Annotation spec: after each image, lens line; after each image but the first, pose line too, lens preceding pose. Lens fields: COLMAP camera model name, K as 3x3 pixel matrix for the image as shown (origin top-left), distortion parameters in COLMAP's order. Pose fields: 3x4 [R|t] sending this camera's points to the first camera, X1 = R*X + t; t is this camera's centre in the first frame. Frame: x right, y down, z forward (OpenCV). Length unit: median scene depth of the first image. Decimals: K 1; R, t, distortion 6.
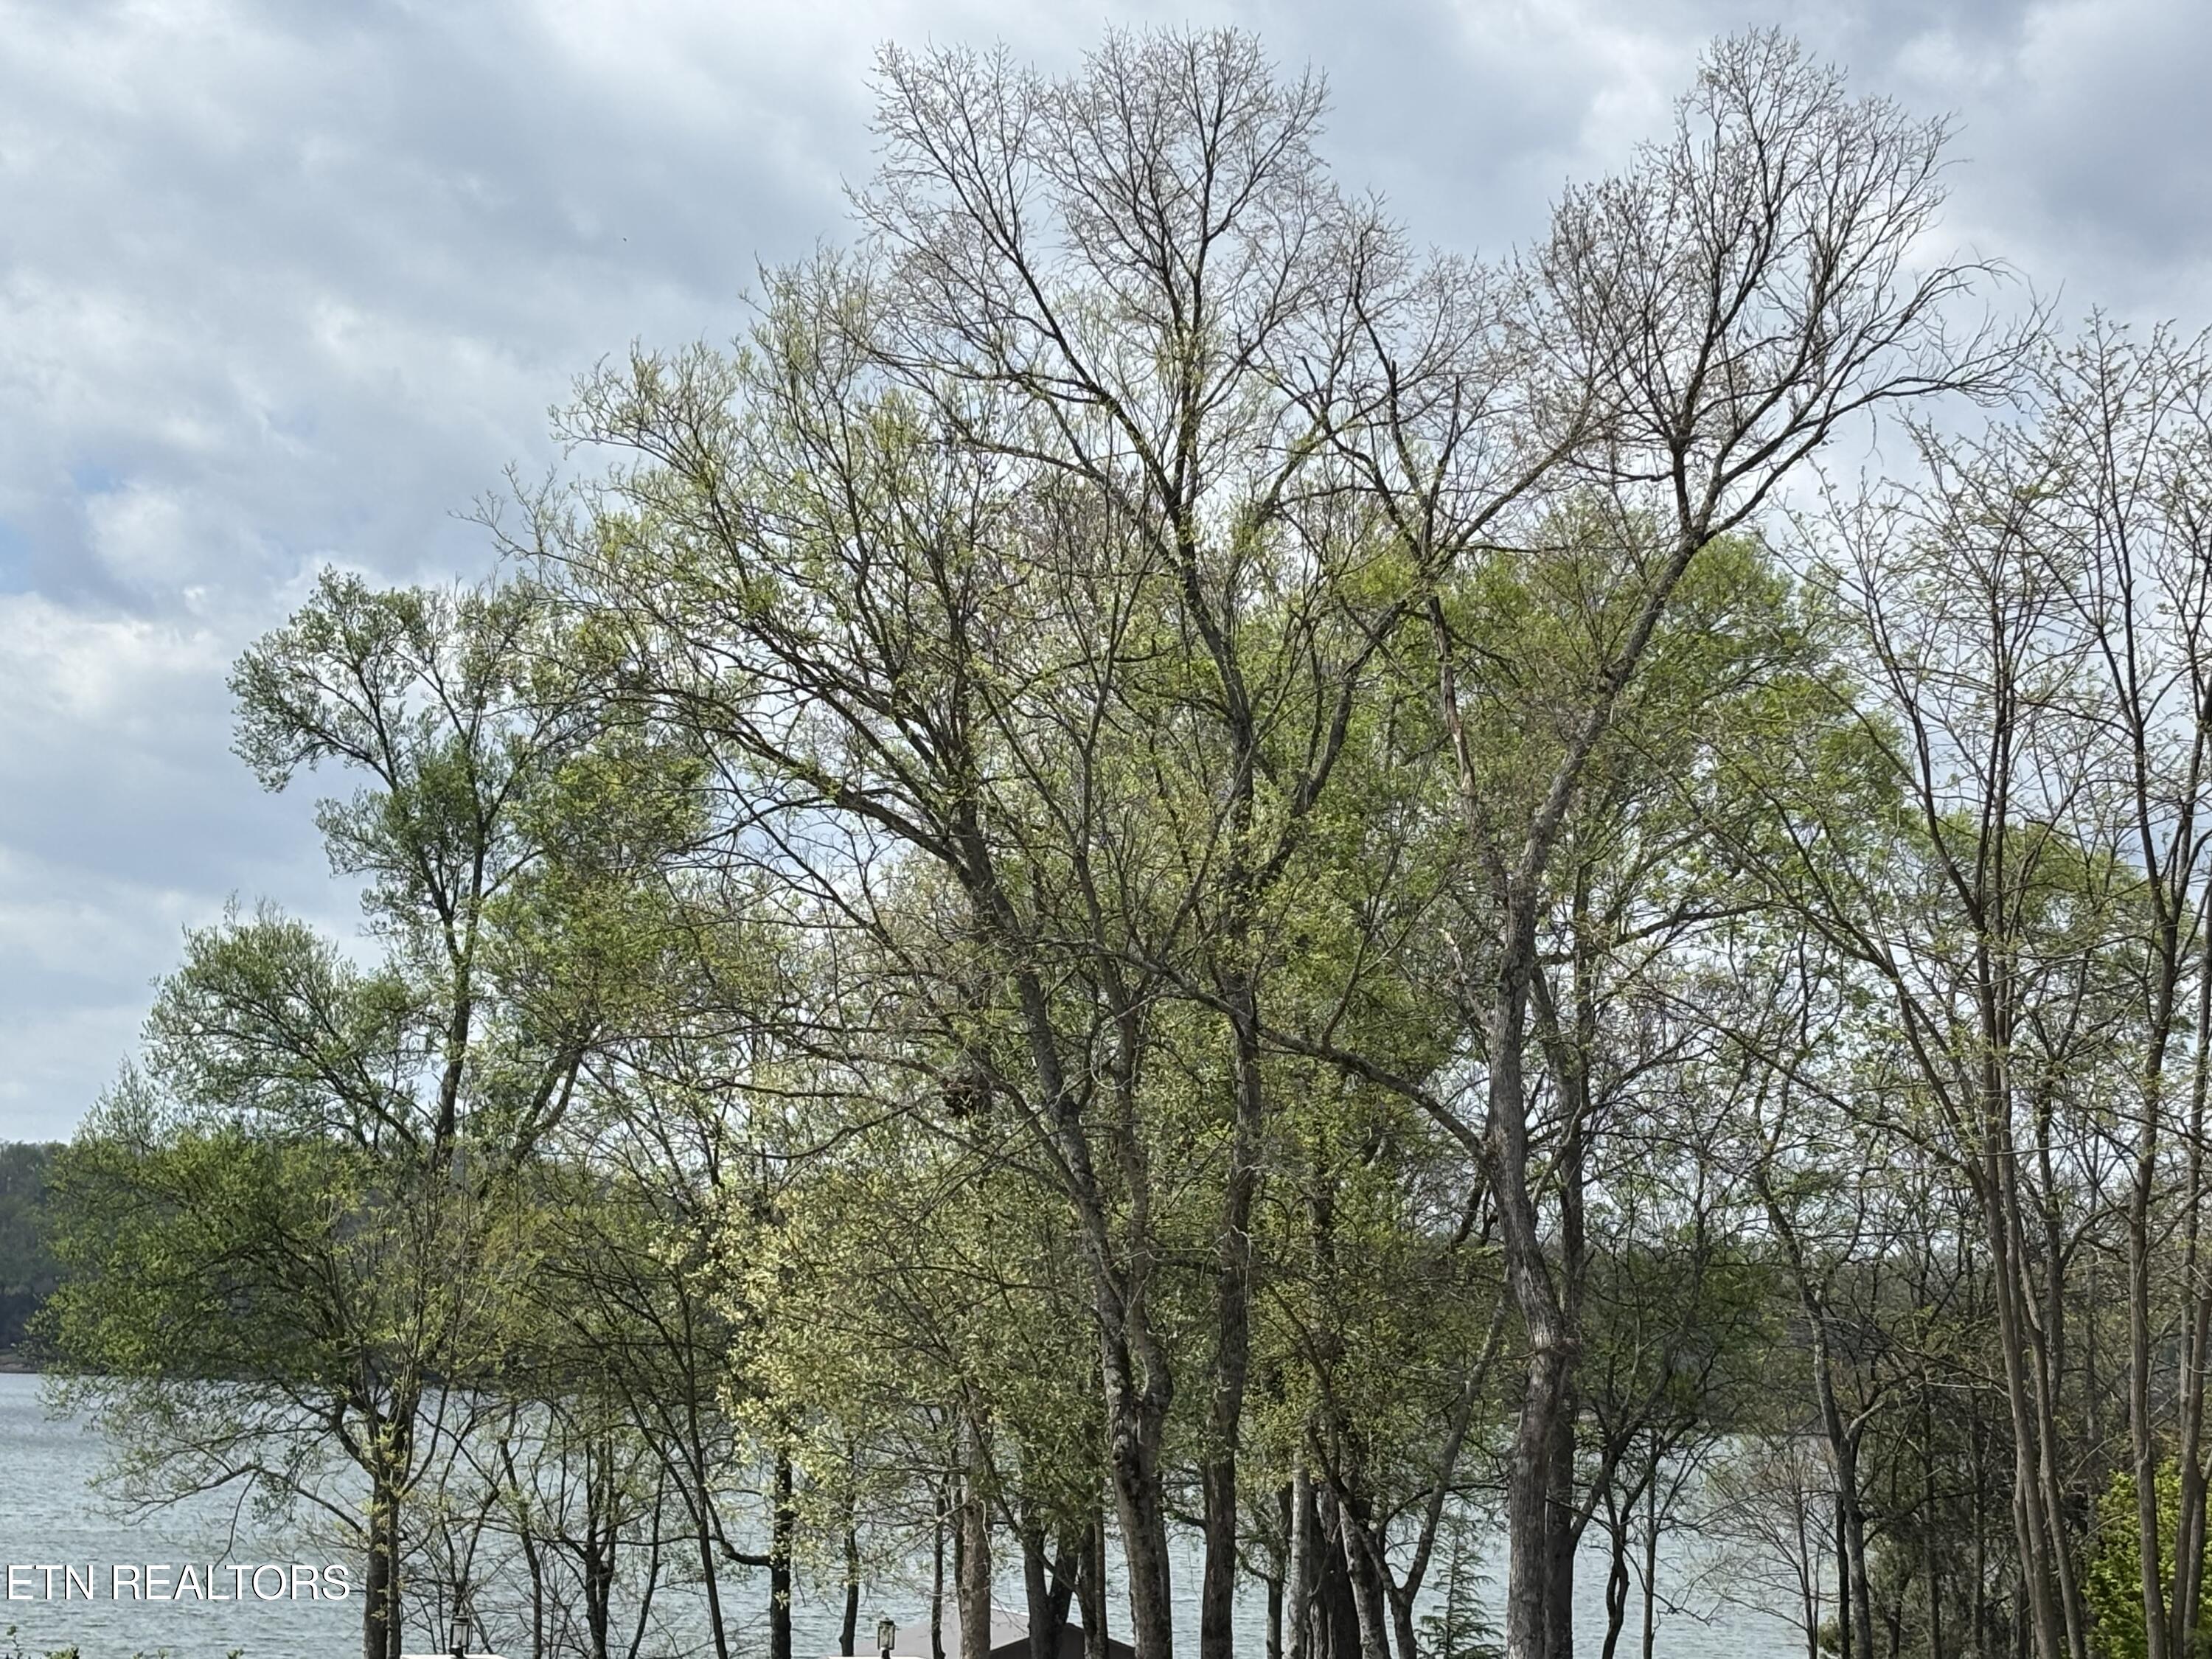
lens RADIAL K [[4376.9, 0, 1107.0], [0, 4376.9, 828.3], [0, 0, 1]] dist [-0.013323, 0.000000]
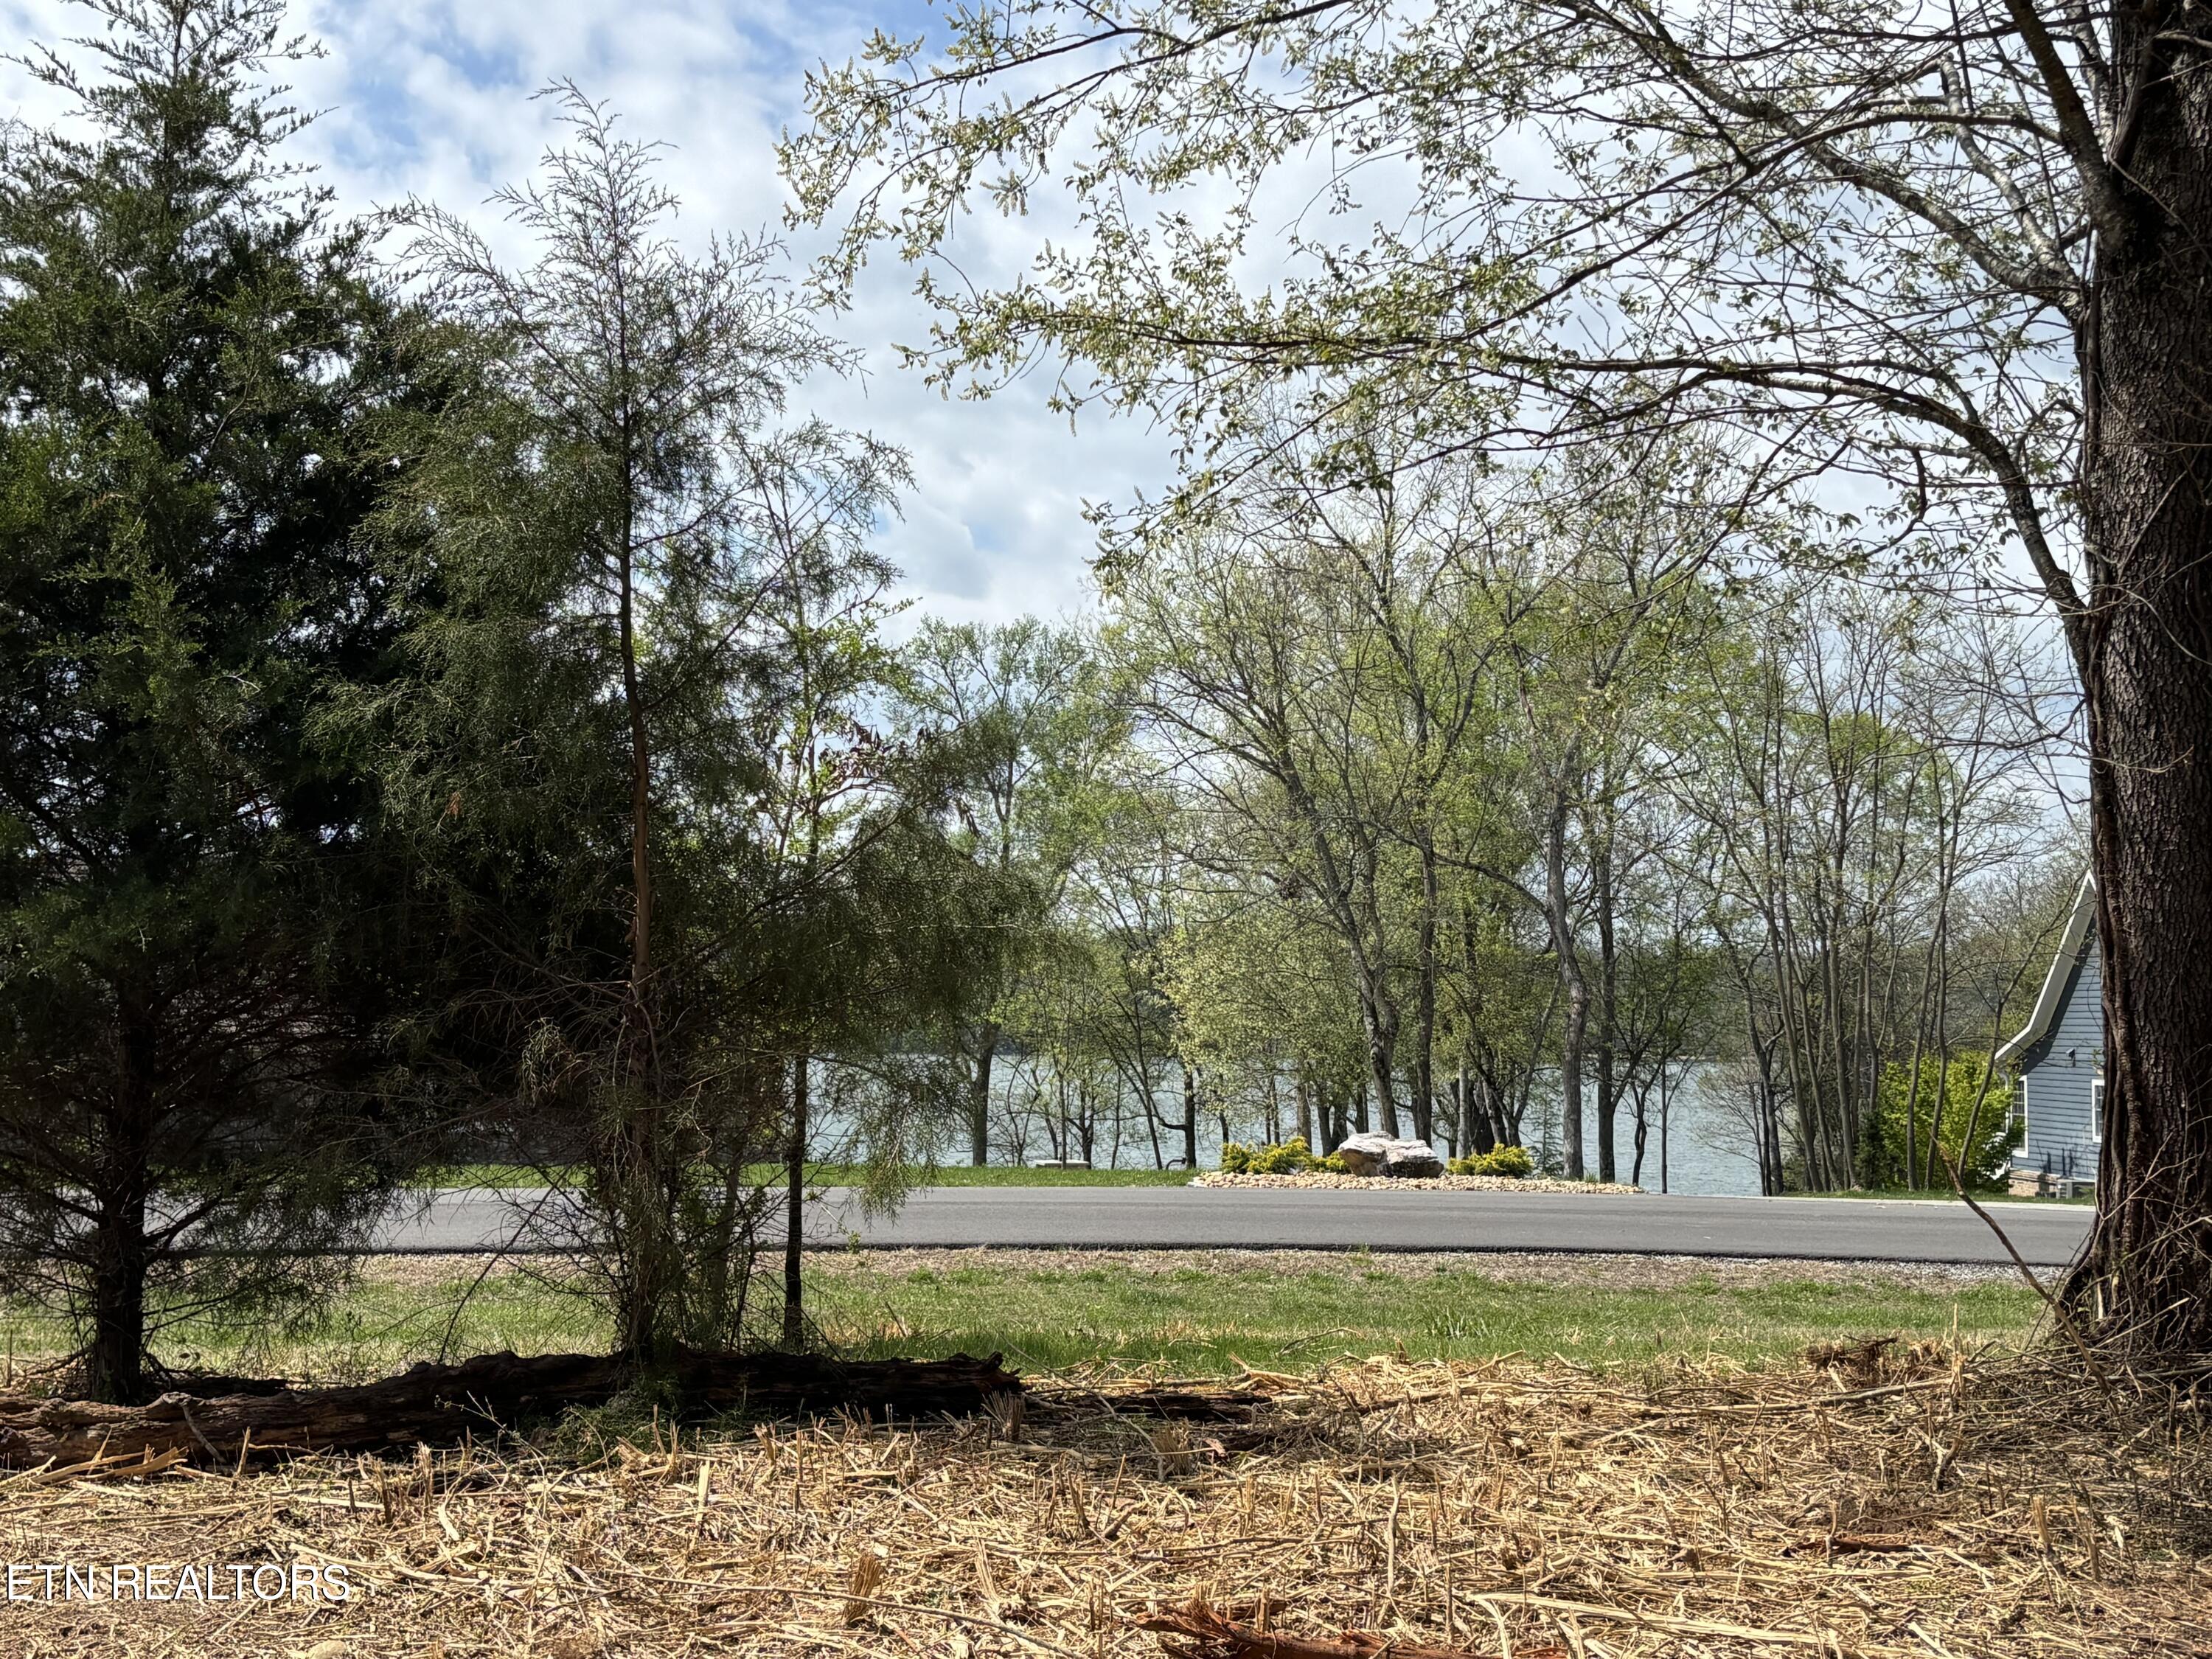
lens RADIAL K [[2713.5, 0, 995.4], [0, 2713.5, 855.0], [0, 0, 1]] dist [0.179280, 0.000000]
pose [[0.991740, -0.035520, -0.123250, -0.007563], [0.042359, 0.997679, 0.053312, -0.019391], [0.121071, -0.058092, 0.990943, -0.192660]]
